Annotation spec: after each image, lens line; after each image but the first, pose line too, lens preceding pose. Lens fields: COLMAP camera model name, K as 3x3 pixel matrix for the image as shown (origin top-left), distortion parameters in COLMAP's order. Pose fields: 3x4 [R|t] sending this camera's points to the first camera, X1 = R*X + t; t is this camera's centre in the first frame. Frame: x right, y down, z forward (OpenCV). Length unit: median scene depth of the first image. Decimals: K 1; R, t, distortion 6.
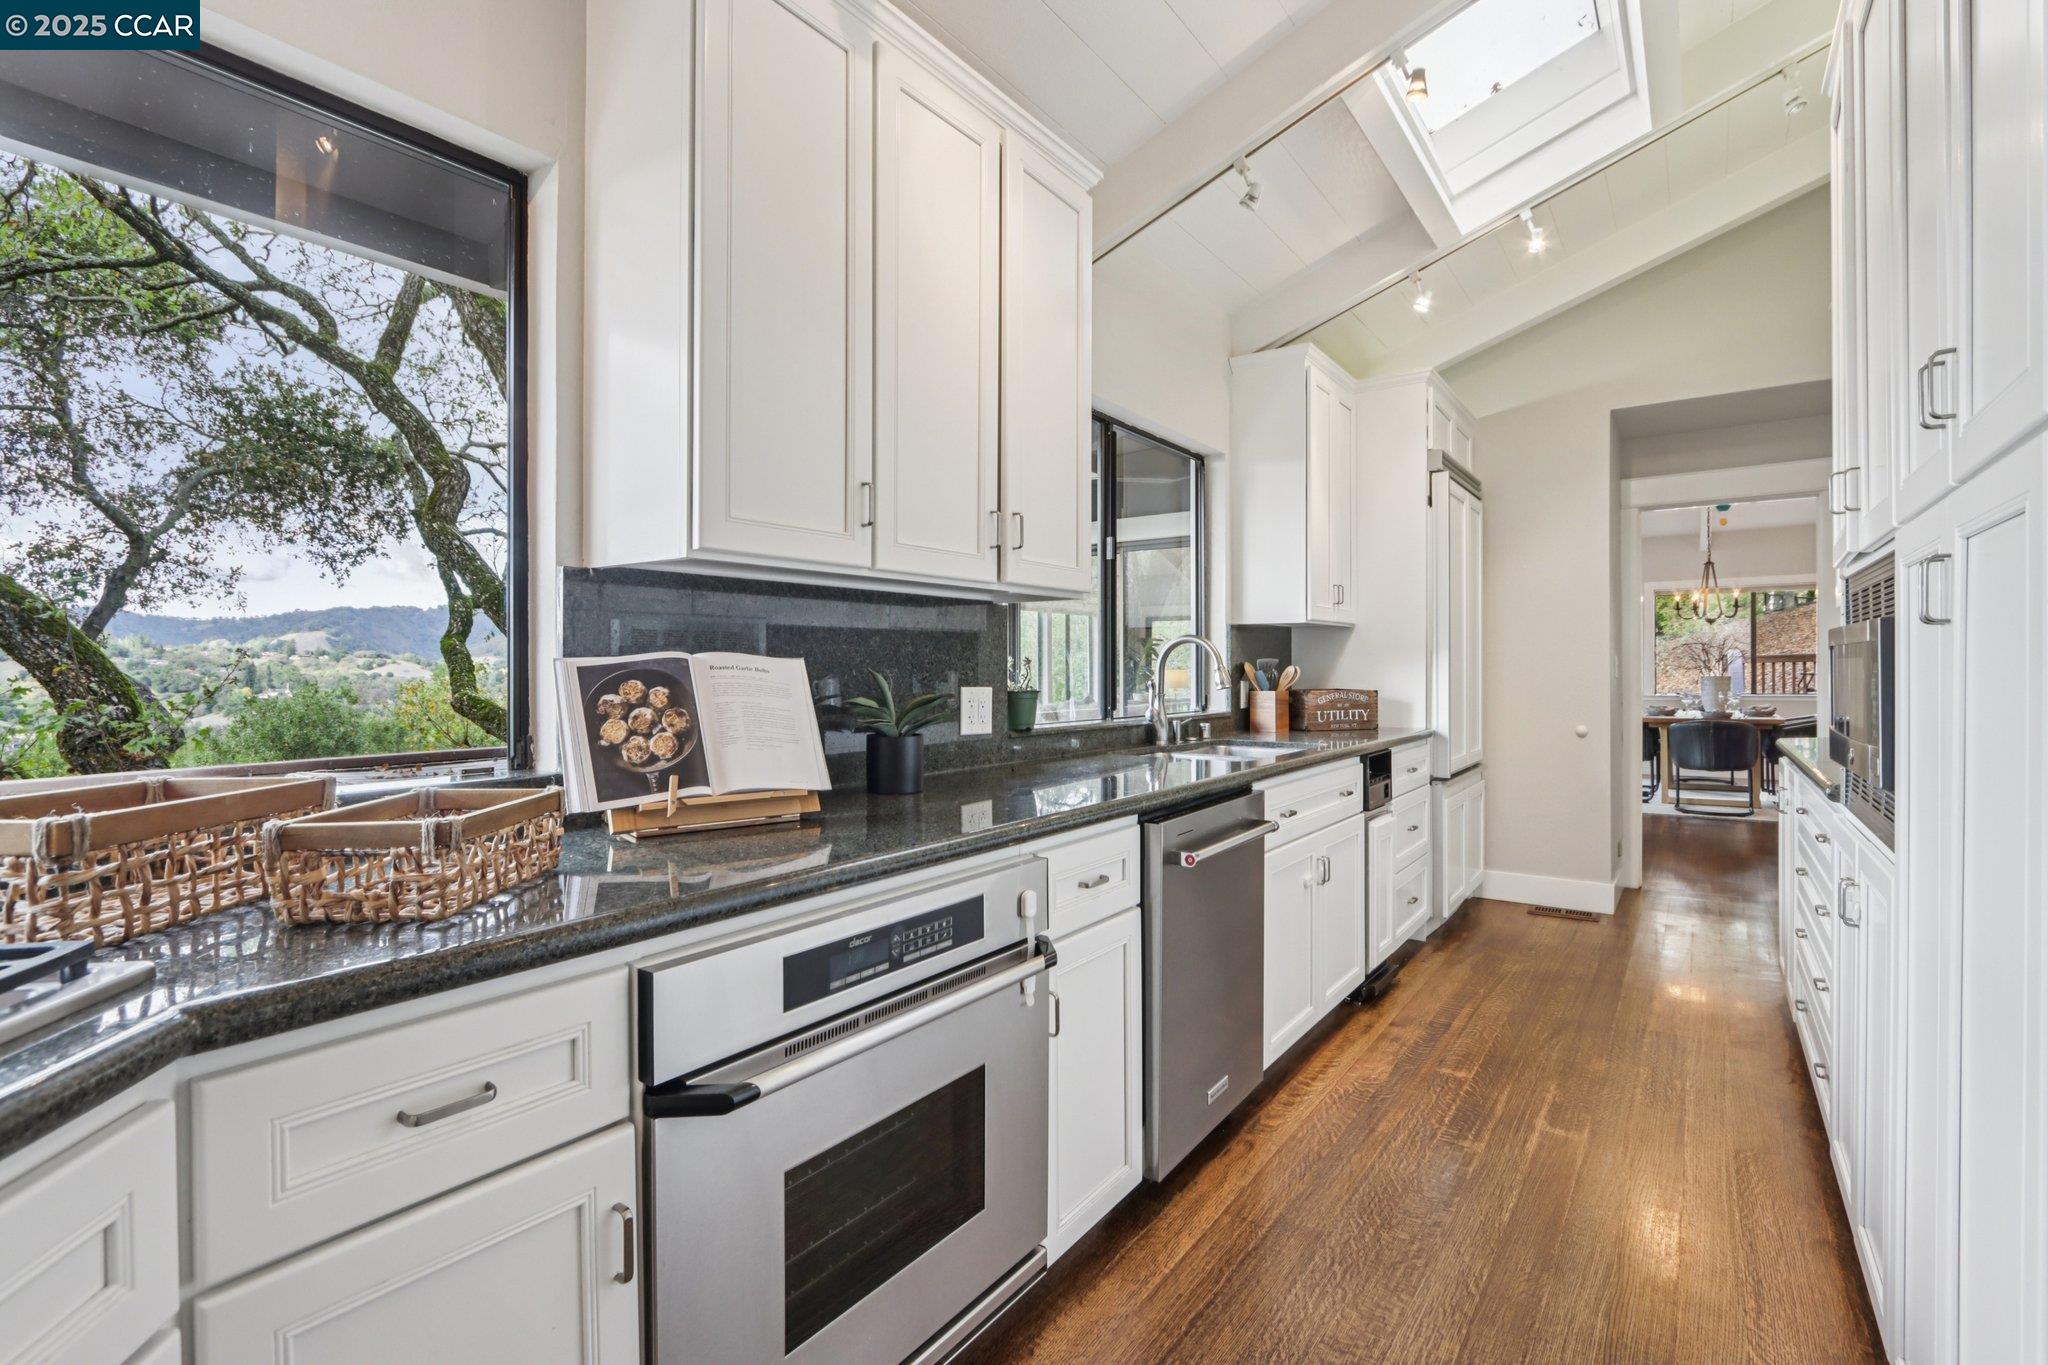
lens RADIAL K [[944.1, 0, 1041.9], [0, 944.1, 669.3], [0, 0, 1]] dist [-0.016747, 0.000327]
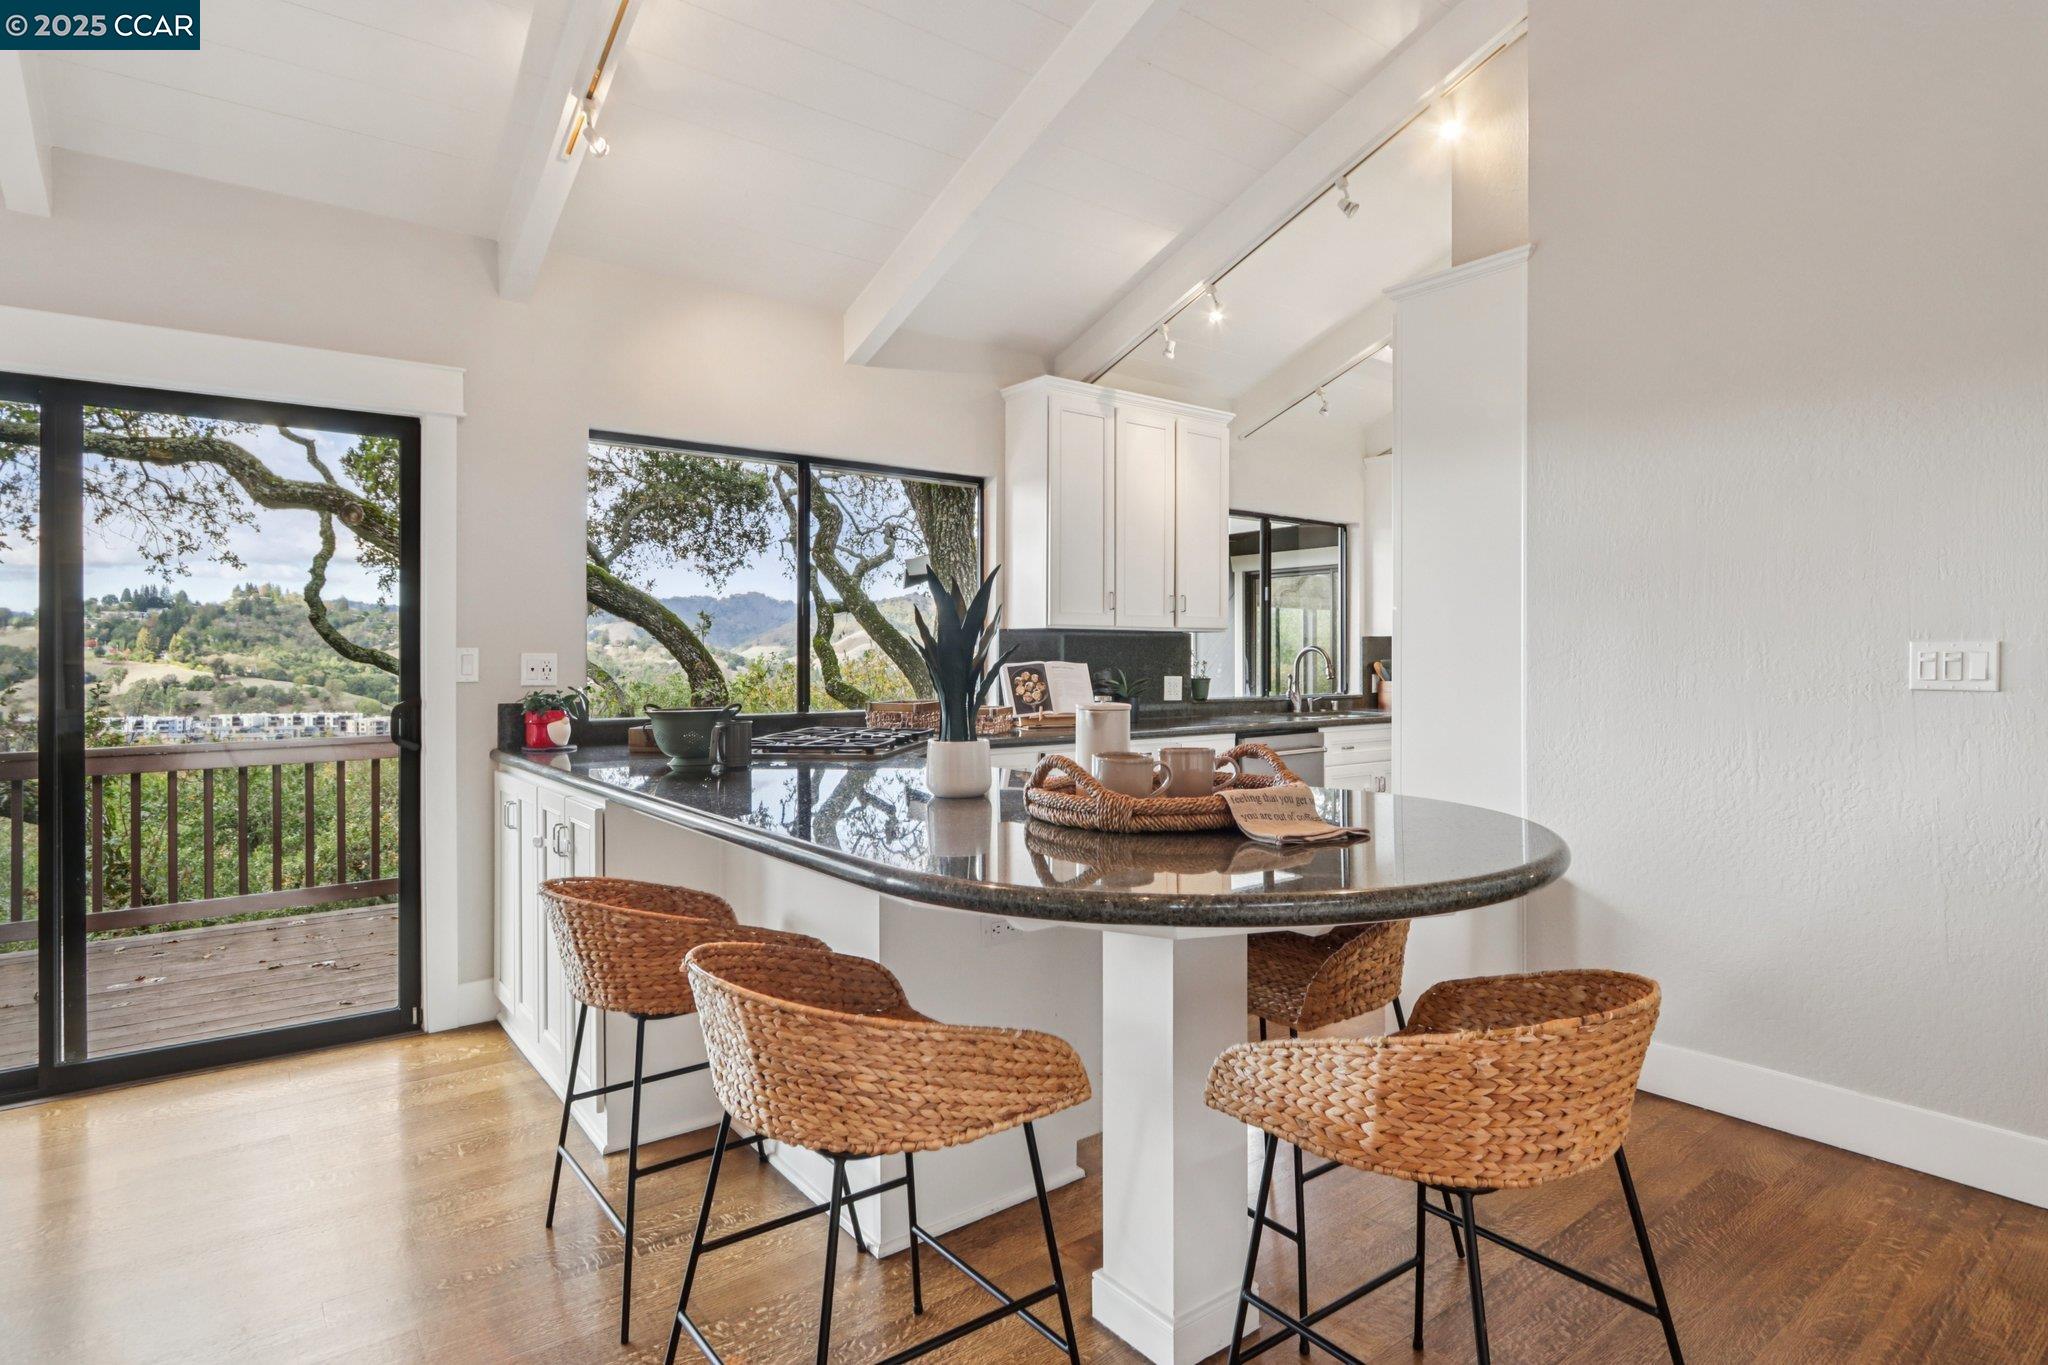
lens RADIAL K [[1073.3, 0, 1024.6], [0, 1073.3, 661.5], [0, 0, 1]] dist [-0.005778, -0.000072]
pose [[0.952997, 0.003077, -0.302965, 0.237760], [-0.002778, 0.999995, 0.001419, -0.010620], [0.302968, -0.000510, 0.953001, -0.926968]]
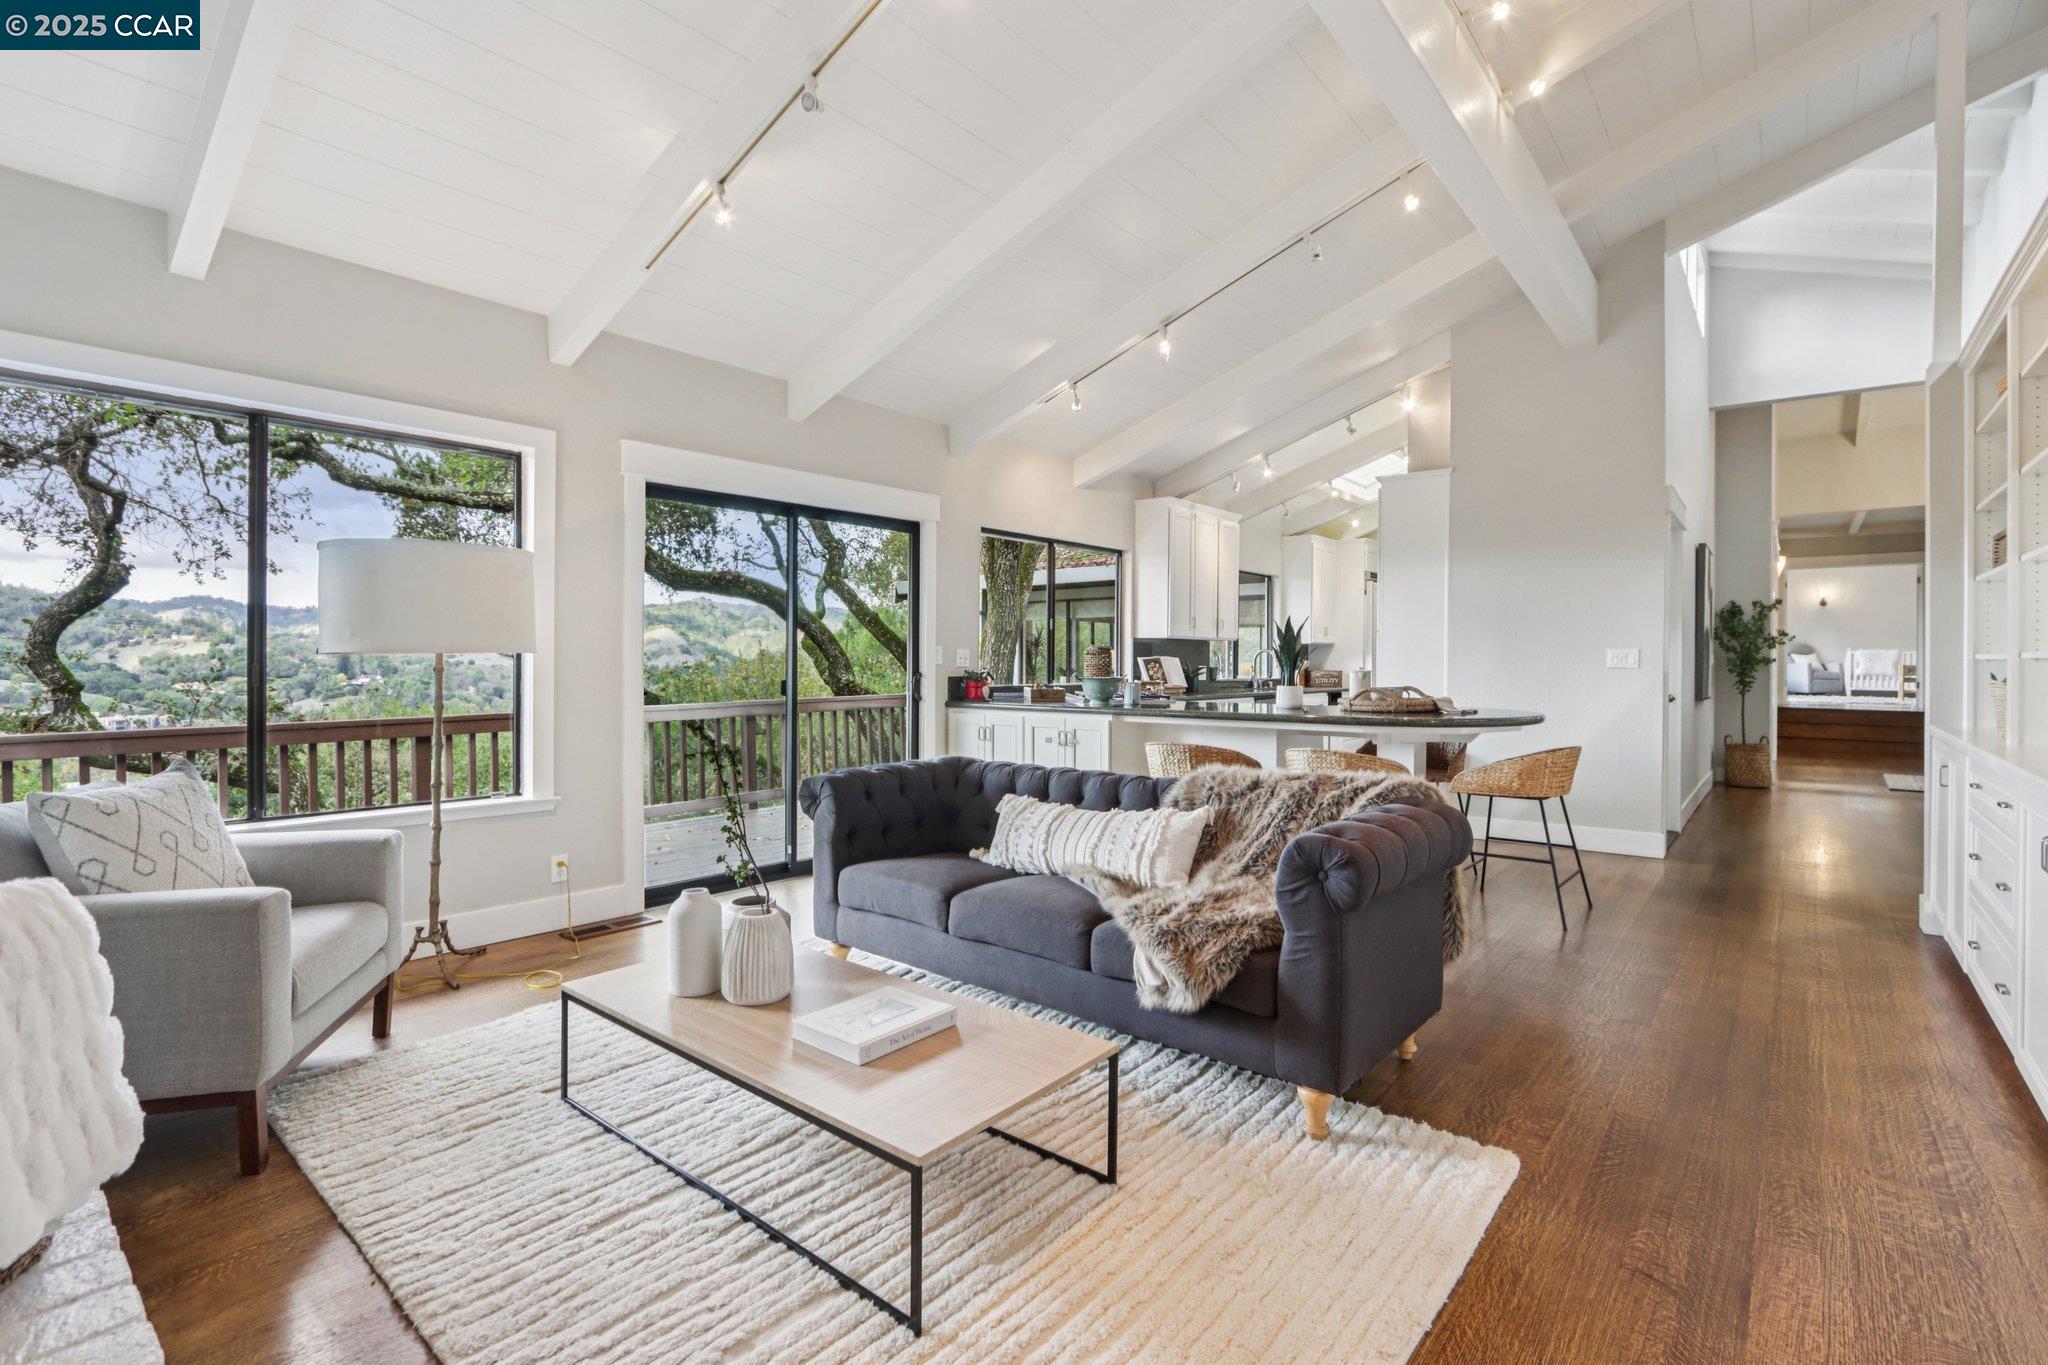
lens RADIAL K [[944.1, 0, 1009.6], [0, 944.1, 671.1], [0, 0, 1]] dist [-0.016747, 0.000327]
pose [[0.995413, 0.009912, -0.095155, -0.329231], [-0.009017, 0.999911, 0.009829, 0.007940], [0.095244, -0.008926, 0.995414, -1.839493]]
